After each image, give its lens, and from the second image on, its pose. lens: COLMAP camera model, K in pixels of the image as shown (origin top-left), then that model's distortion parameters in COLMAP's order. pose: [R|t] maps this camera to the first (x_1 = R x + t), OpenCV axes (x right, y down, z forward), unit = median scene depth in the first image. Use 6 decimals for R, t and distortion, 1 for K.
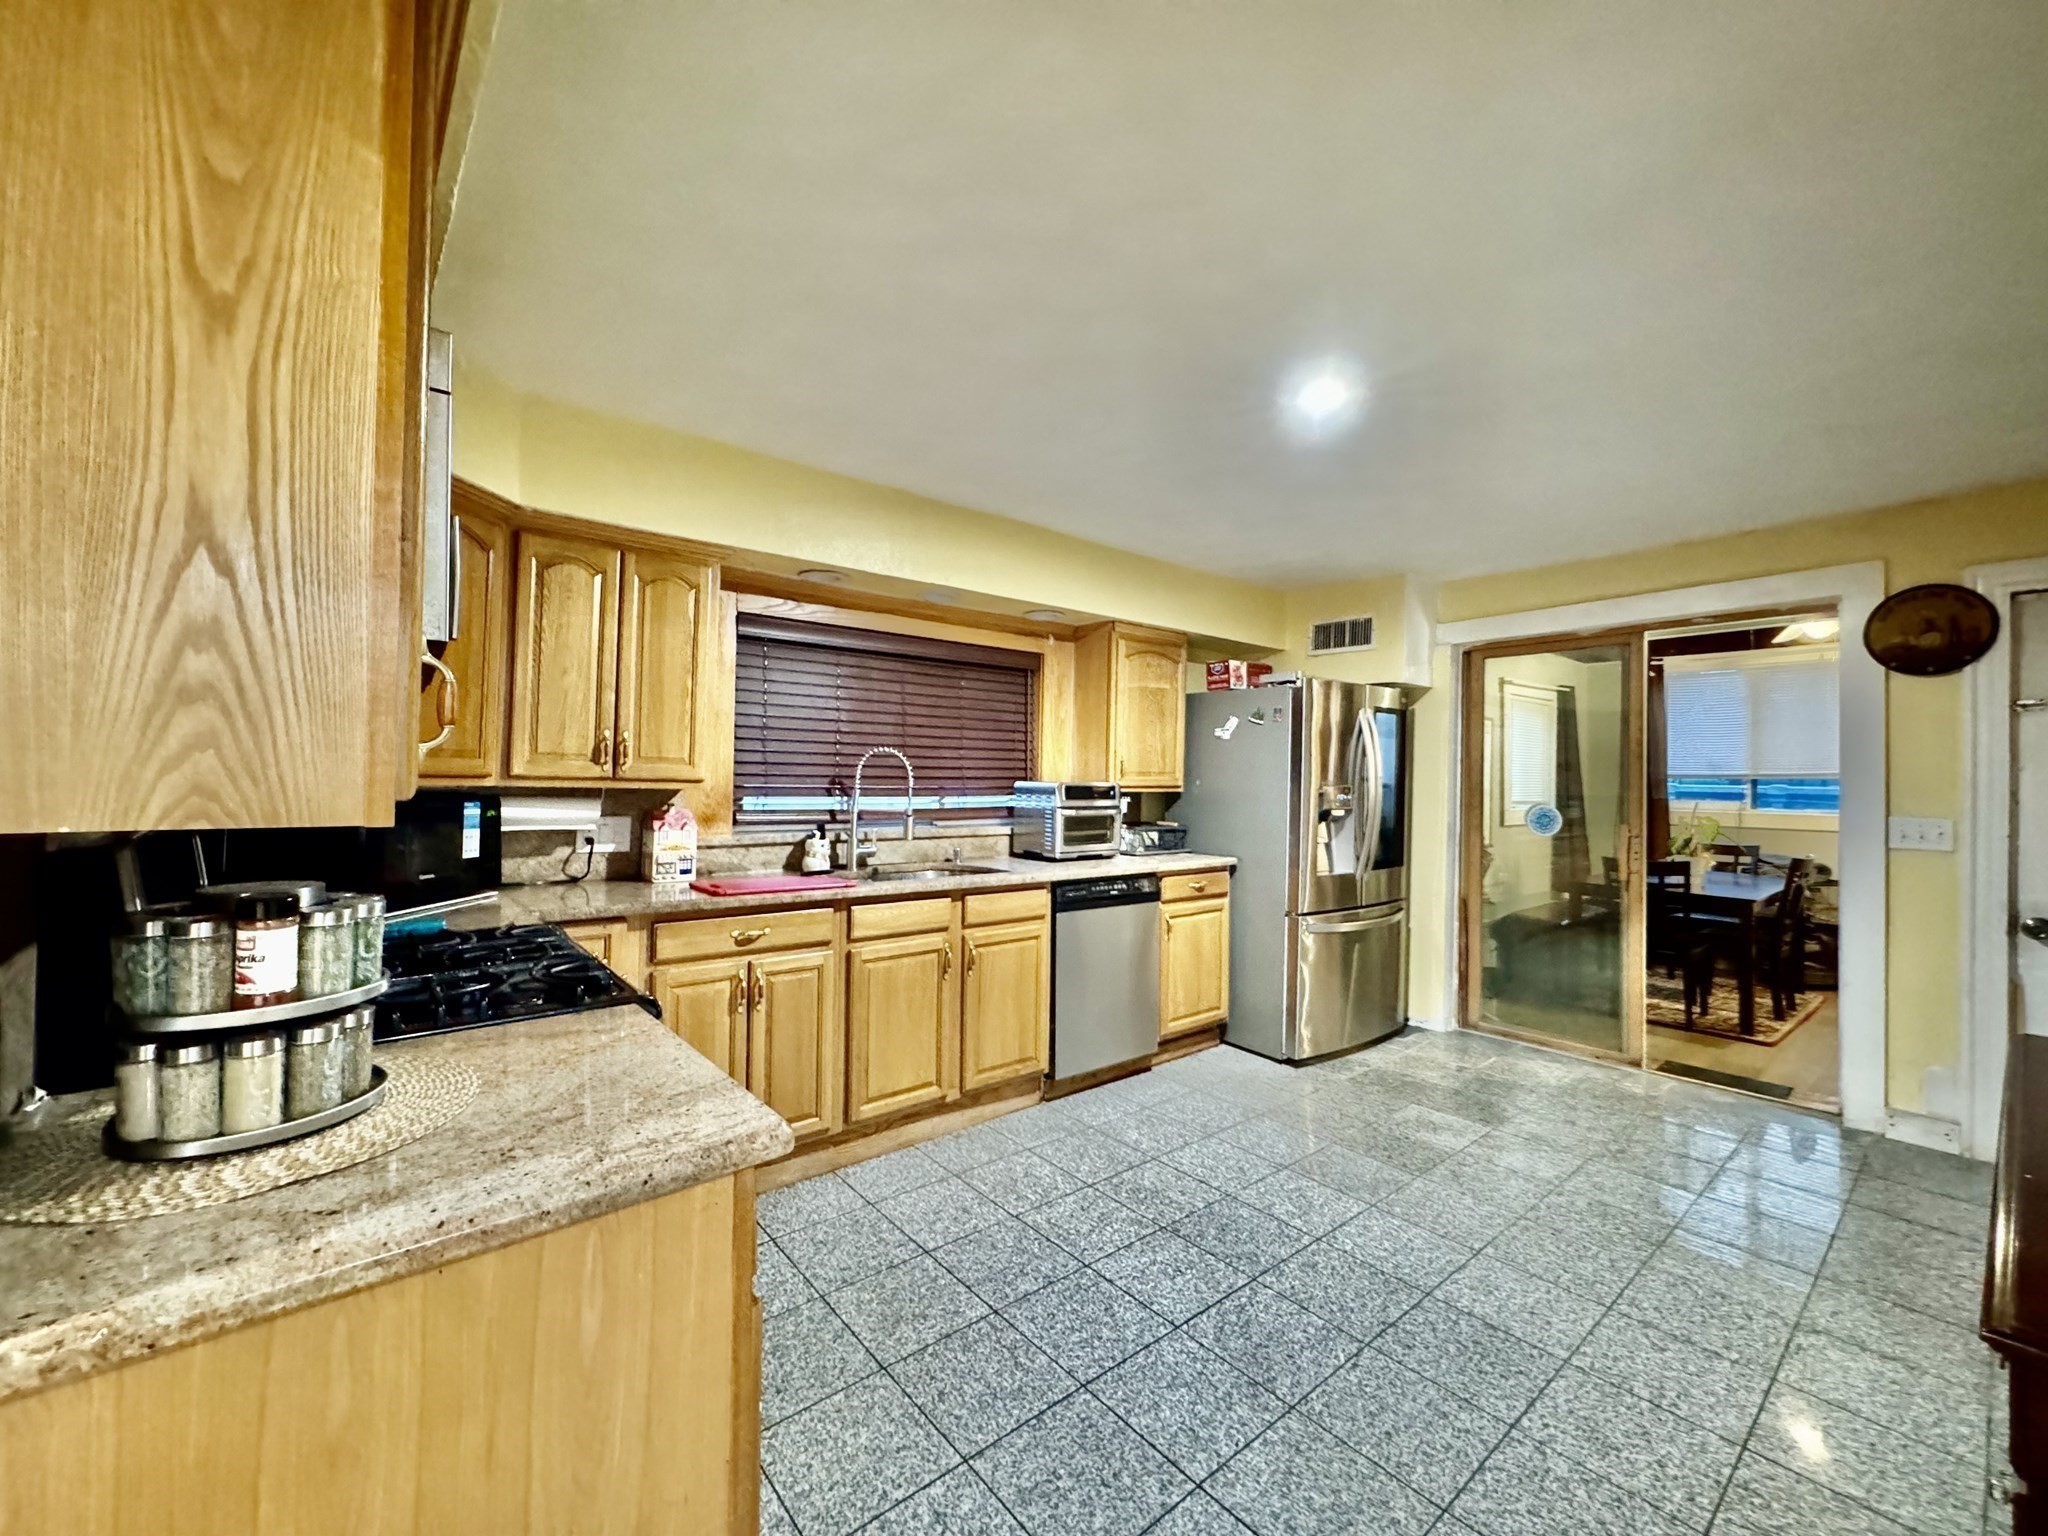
lens RADIAL K [[816.3, 0, 1020.7], [0, 816.3, 772.1], [0, 0, 1]] dist [-0.003131, 0.000083]
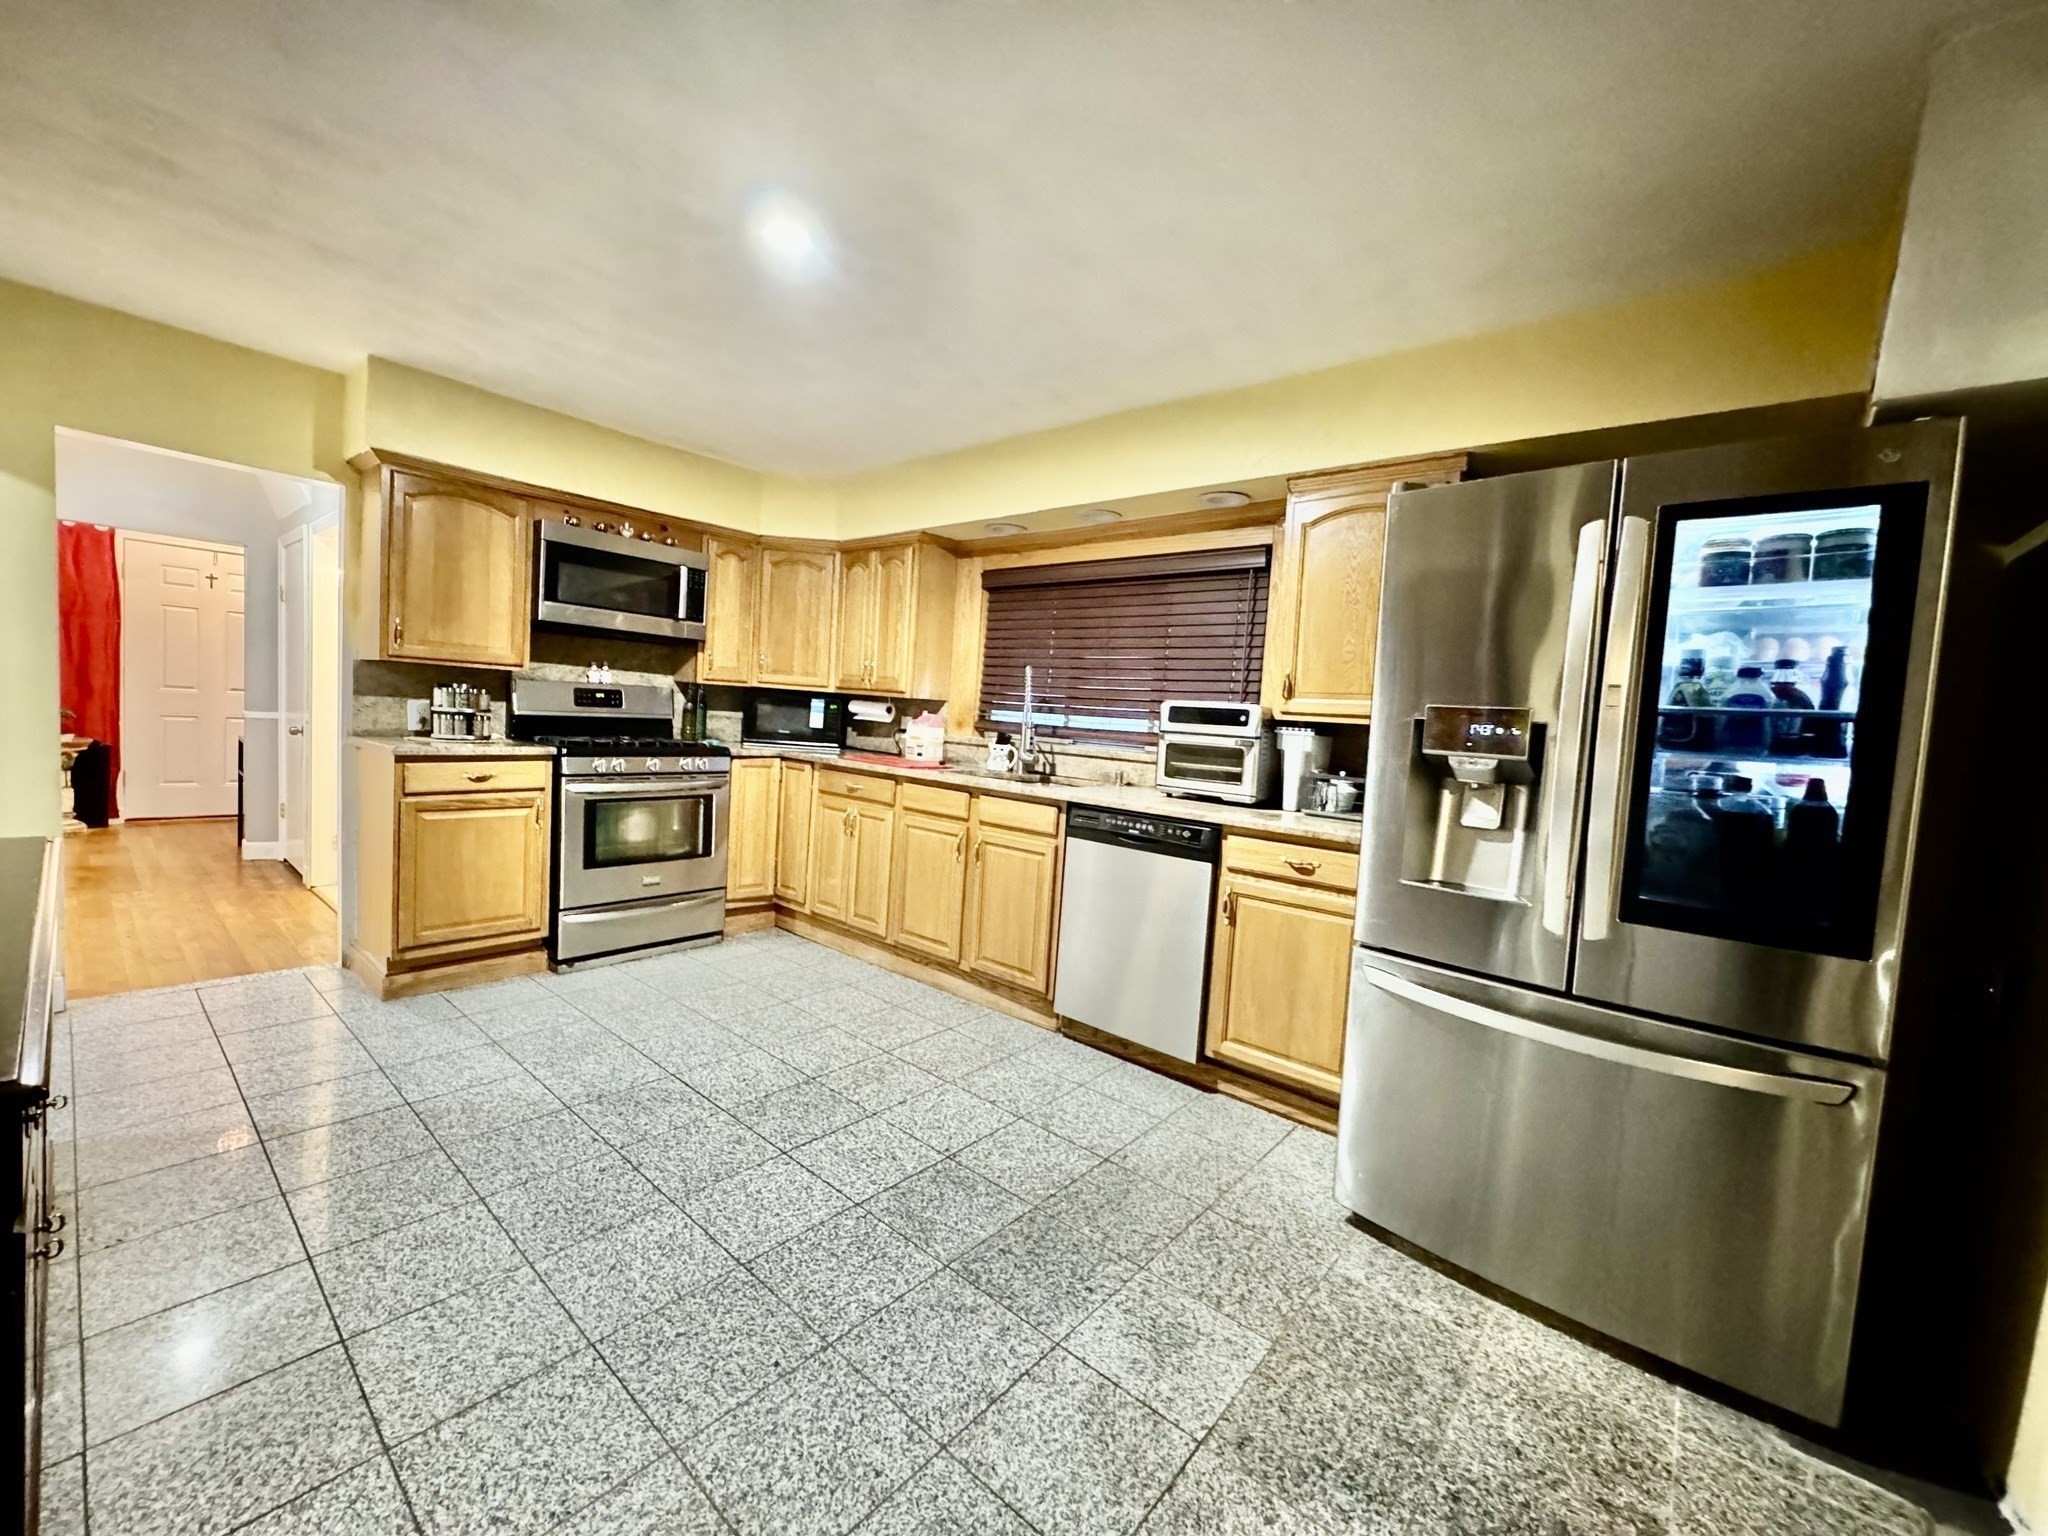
lens RADIAL K [[816.3, 0, 1020.7], [0, 816.3, 762.7], [0, 0, 1]] dist [-0.003131, 0.000083]
pose [[0.181527, 0.056751, -0.981747, 1.052452], [-0.053892, 0.997407, 0.047691, 0.053585], [0.981908, 0.044251, 0.184115, 0.864003]]
